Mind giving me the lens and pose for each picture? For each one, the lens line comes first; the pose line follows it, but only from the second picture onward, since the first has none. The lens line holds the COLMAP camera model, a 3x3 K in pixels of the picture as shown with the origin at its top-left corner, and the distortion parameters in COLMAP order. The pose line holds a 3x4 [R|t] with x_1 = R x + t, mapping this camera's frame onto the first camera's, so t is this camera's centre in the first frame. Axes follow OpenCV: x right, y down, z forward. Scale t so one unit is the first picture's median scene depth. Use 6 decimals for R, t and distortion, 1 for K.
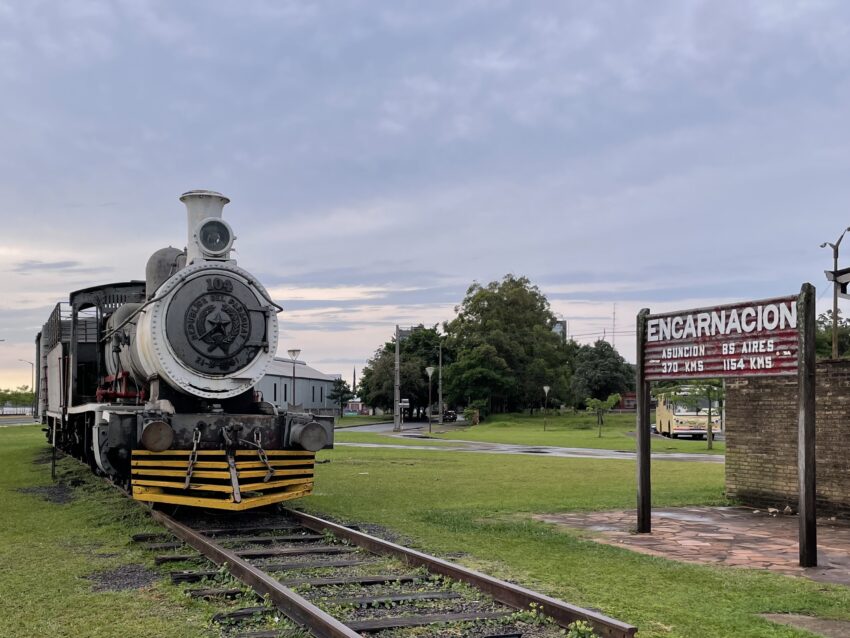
lens RADIAL K [[1103.0, 0, 323.6], [0, 1103.0, 385.8], [0, 0, 1]] dist [0.126896, 0.000000]
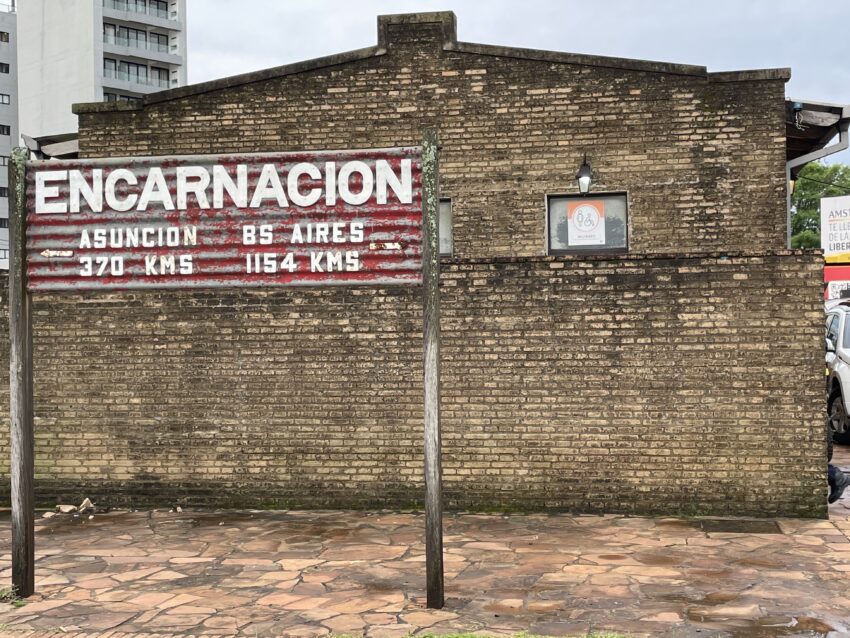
lens RADIAL K [[1195.3, 0, 396.7], [0, 1195.3, 319.4], [0, 0, 1]] dist [0.096988, 0.000000]
pose [[0.453223, 0.000509, 0.891397, -0.108623], [-0.002357, 0.999997, 0.000628, 0.006698], [-0.891394, -0.002386, 0.453223, 0.549473]]
